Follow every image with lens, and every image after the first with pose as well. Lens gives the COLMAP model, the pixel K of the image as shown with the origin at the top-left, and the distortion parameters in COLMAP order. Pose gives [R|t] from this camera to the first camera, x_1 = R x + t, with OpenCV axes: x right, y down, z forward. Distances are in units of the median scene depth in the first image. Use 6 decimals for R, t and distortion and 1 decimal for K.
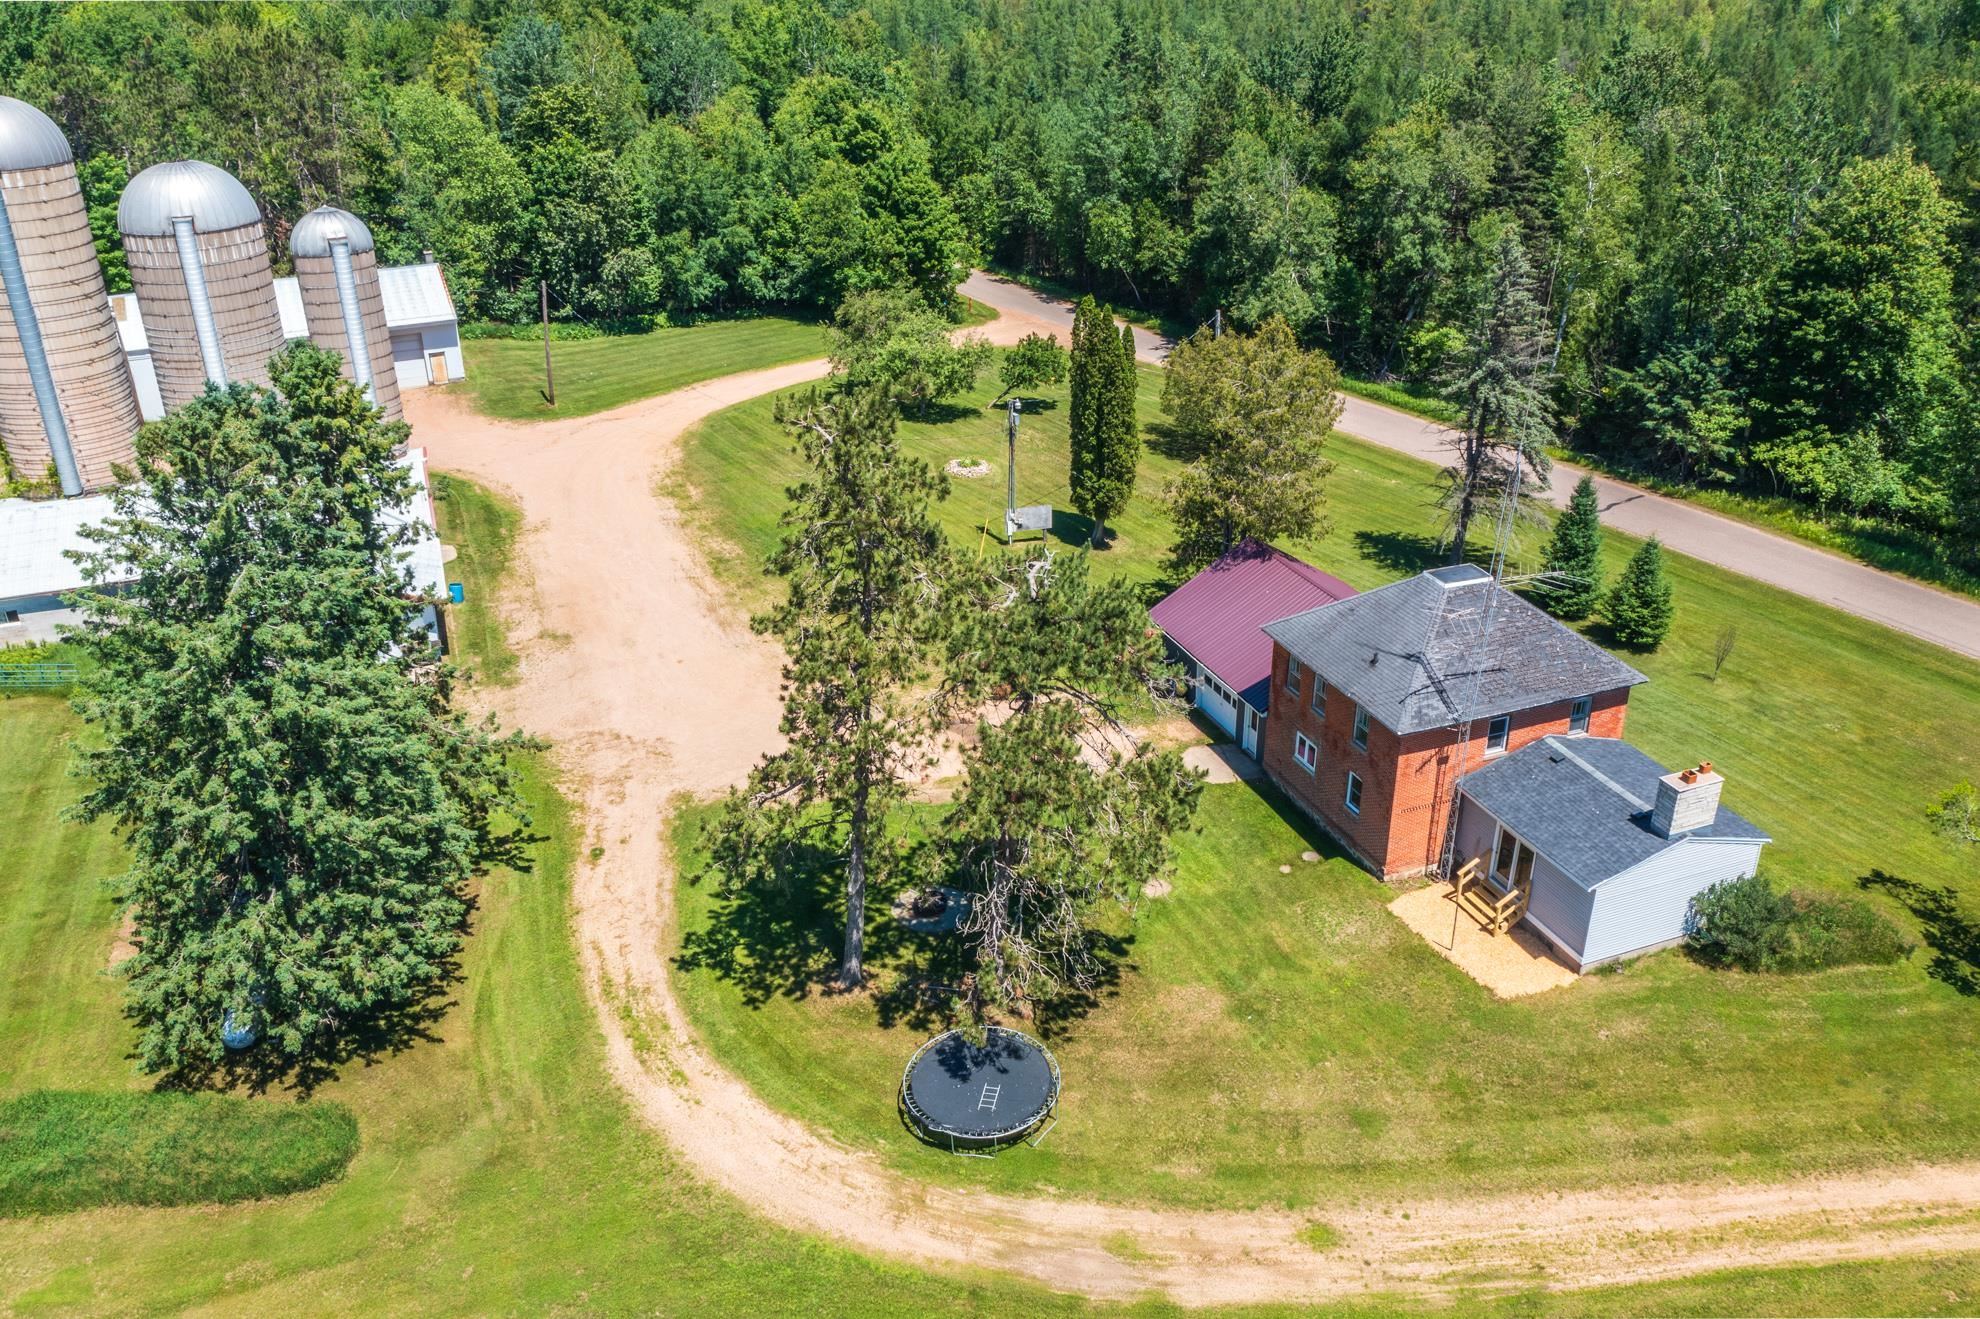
lens RADIAL K [[1561.0, 0, 997.9], [0, 1561.0, 664.6], [0, 0, 1]] dist [-0.018989, 0.005011]
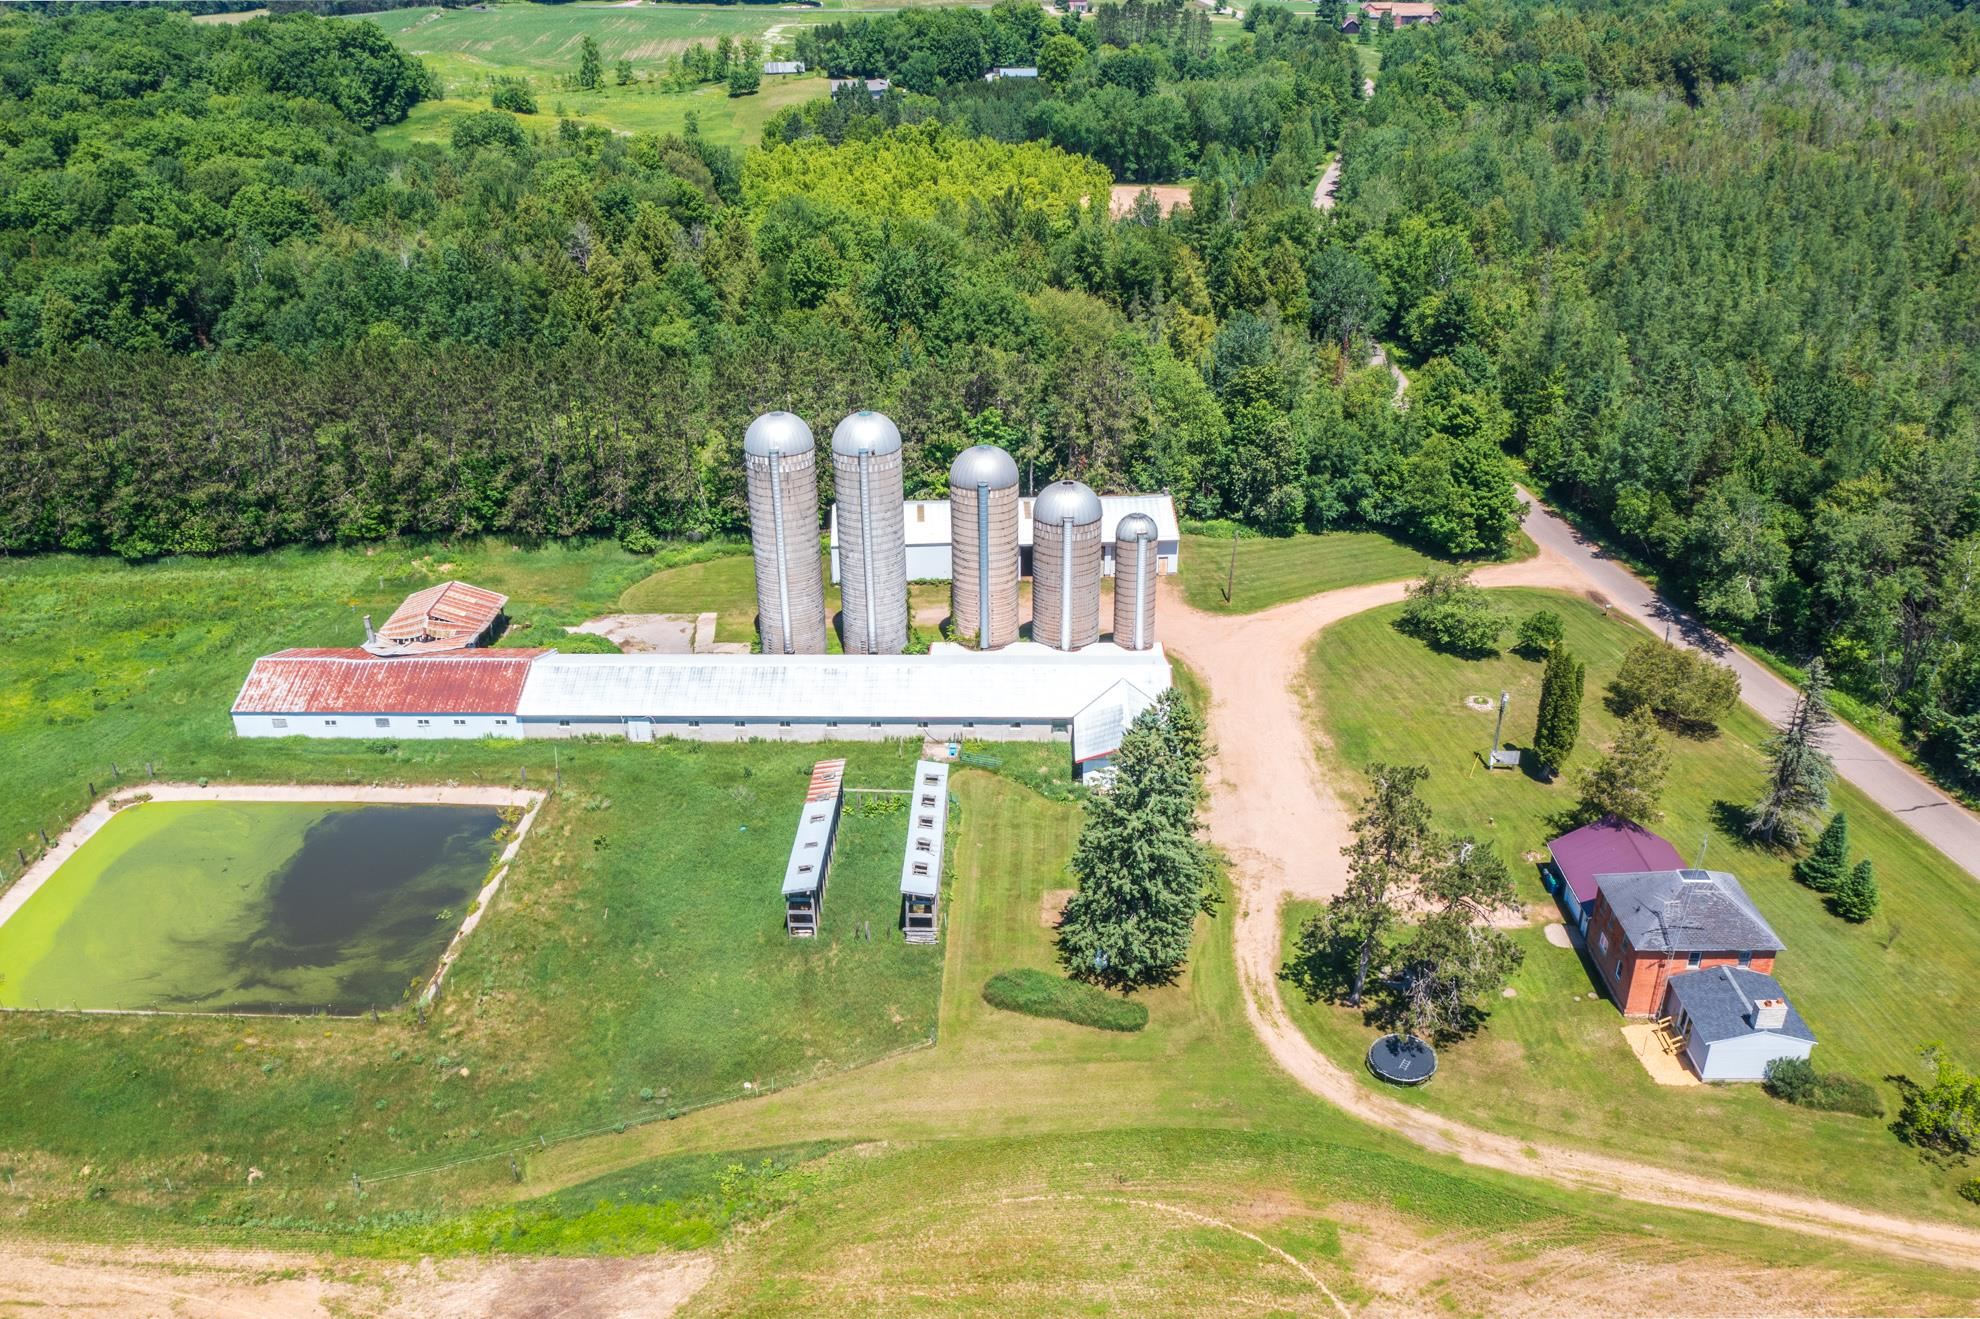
lens RADIAL K [[1558.1, 0, 990.0], [0, 1558.1, 659.5], [0, 0, 1]] dist [-0.047029, 0.048940]
pose [[0.924423, 0.169692, -0.341537, 0.094579], [-0.166035, 0.985302, 0.040147, -0.271329], [0.343330, 0.019594, 0.939011, -1.223977]]
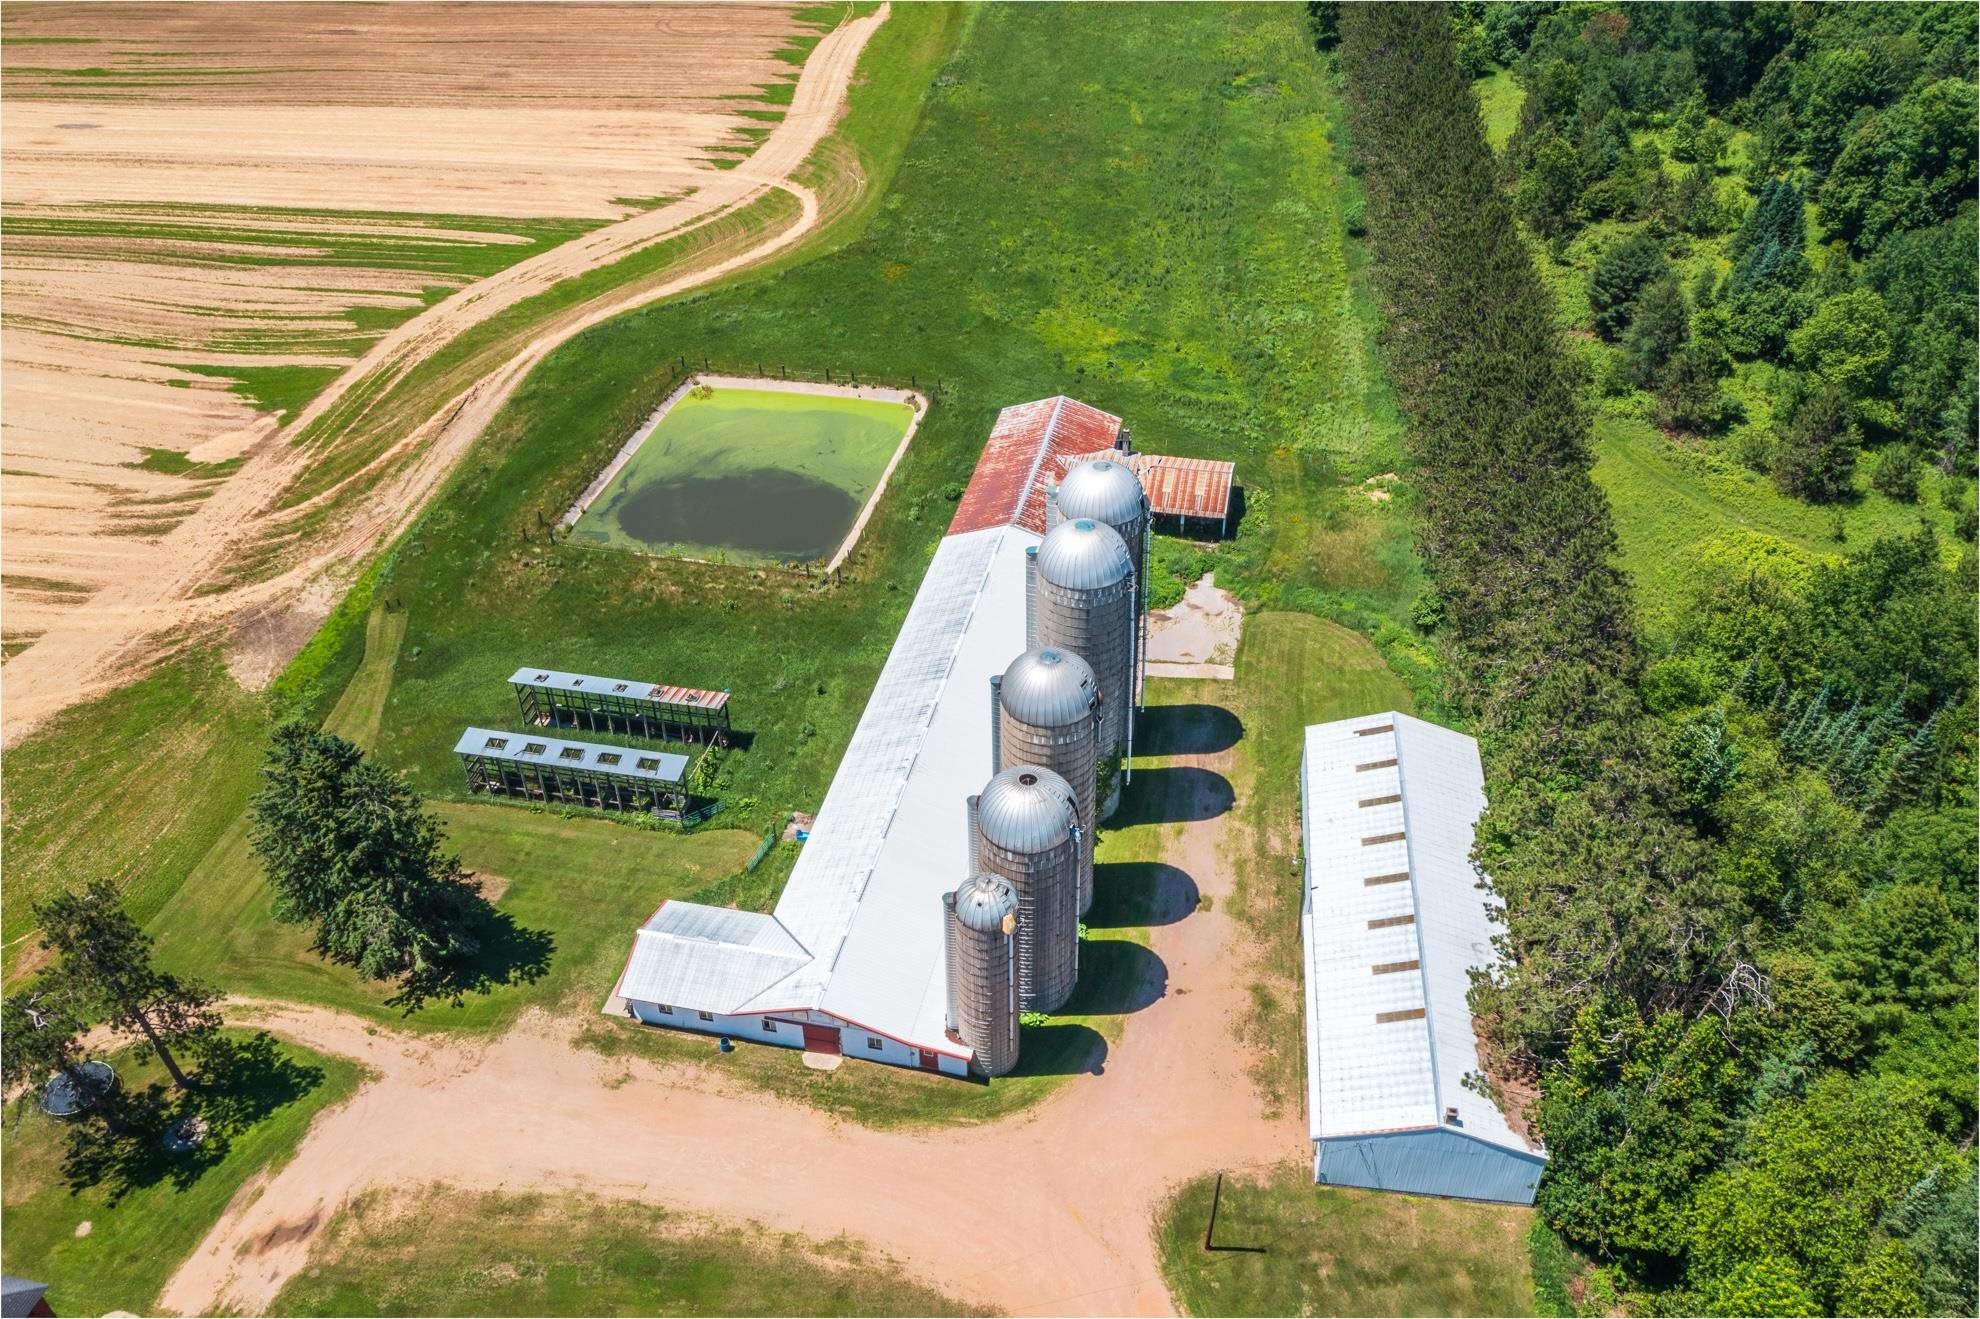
lens RADIAL K [[1561.0, 0, 997.9], [0, 1561.0, 664.6], [0, 0, 1]] dist [-0.018989, 0.005011]
pose [[-0.543091, 0.516157, -0.662295, 0.386797], [-0.355382, 0.573328, 0.738240, -1.970526], [0.760760, 0.636299, -0.127936, 1.667344]]
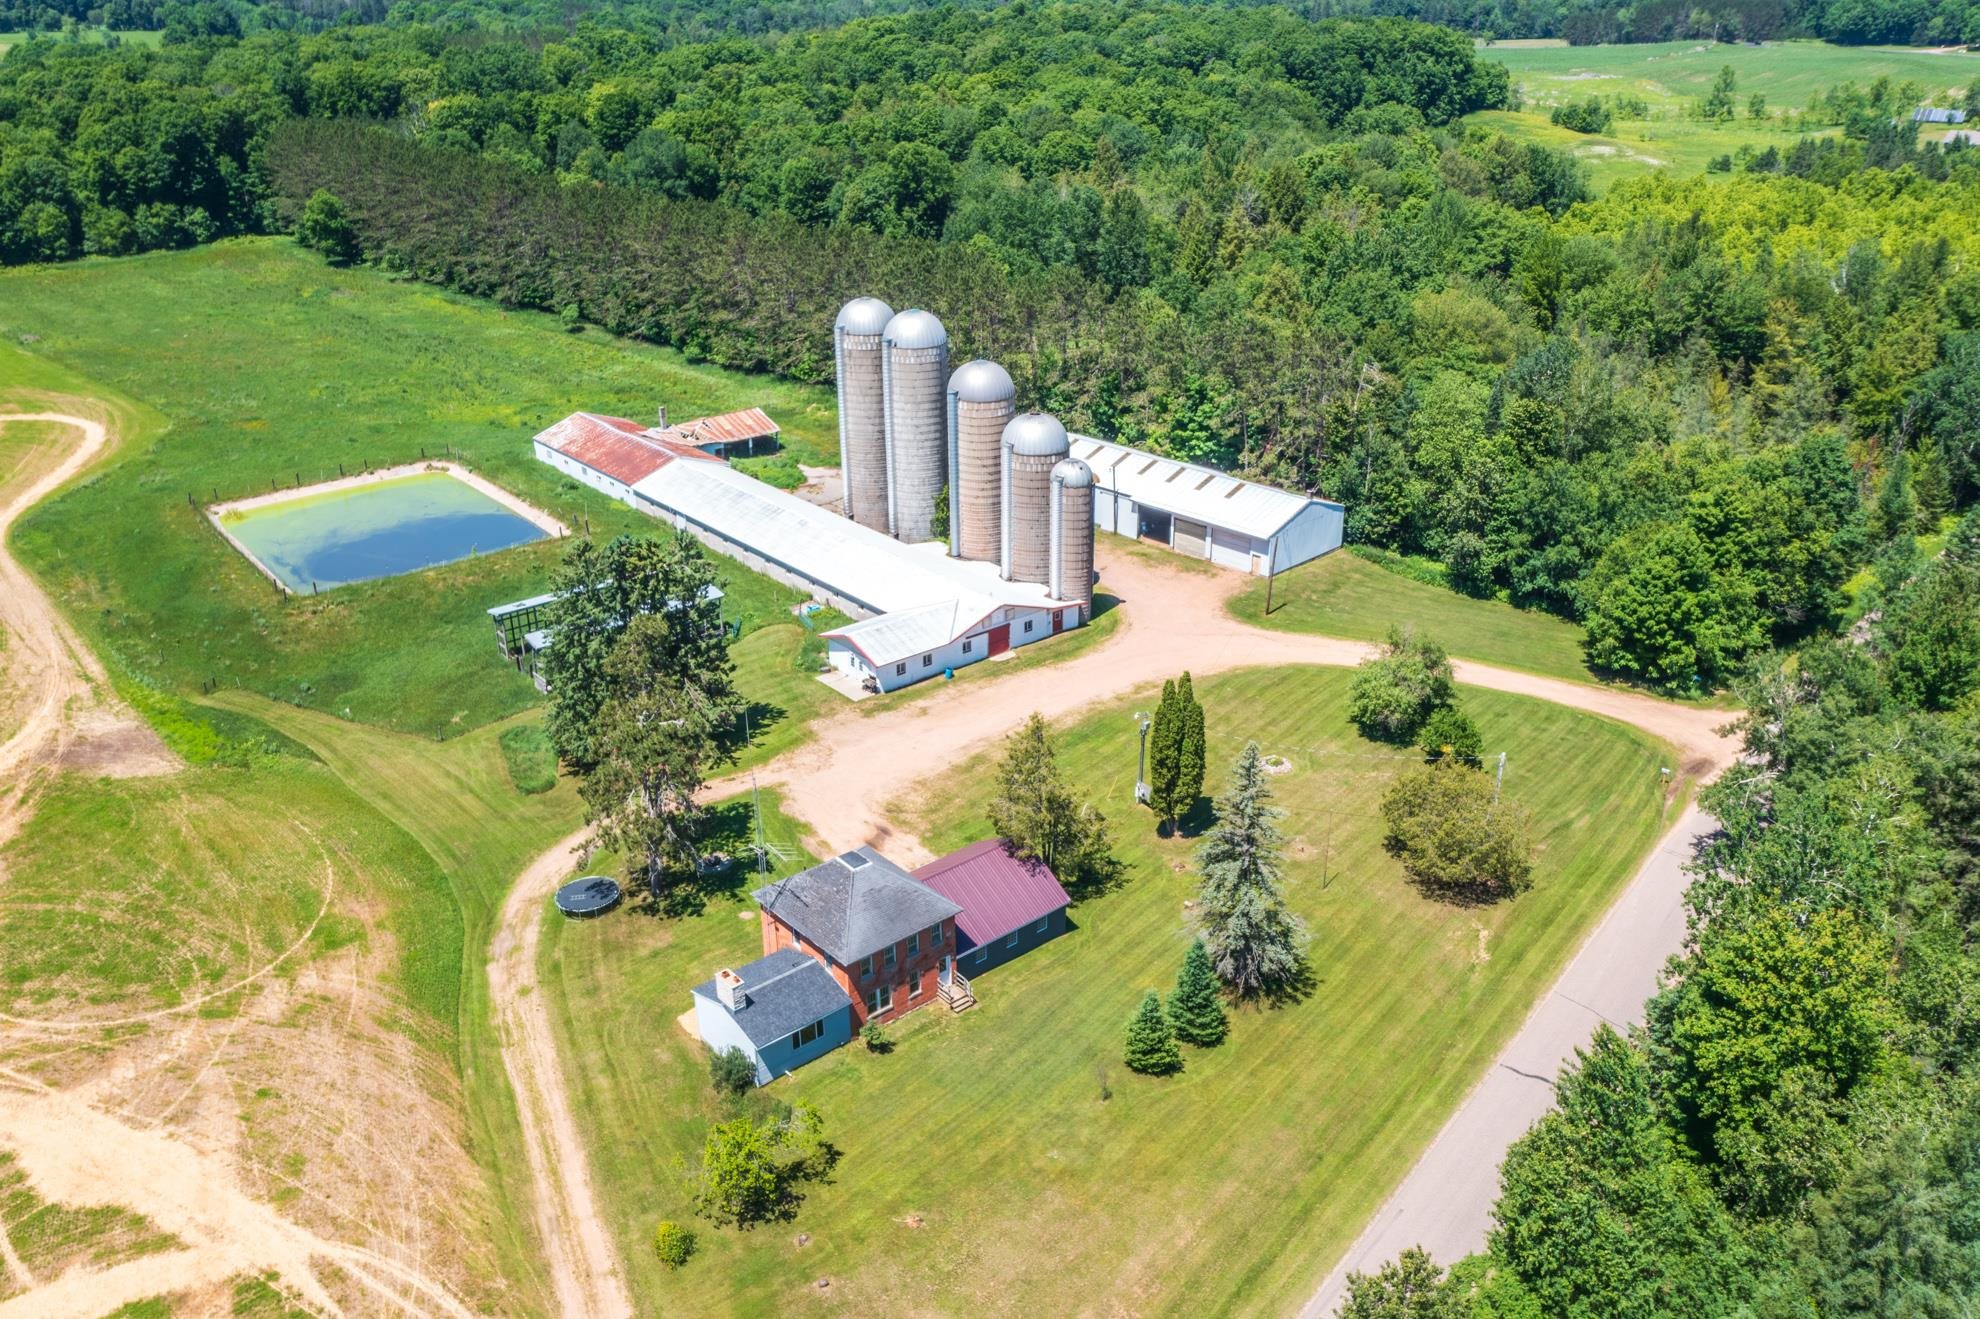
lens RADIAL K [[1585.4, 0, 1004.4], [0, 1585.4, 663.8], [0, 0, 1]] dist [-0.036977, 0.036551]
pose [[0.326620, 0.393606, -0.859298, 1.877343], [-0.412394, 0.877402, 0.245147, -0.793487], [0.850441, 0.274300, 0.448898, 0.297745]]
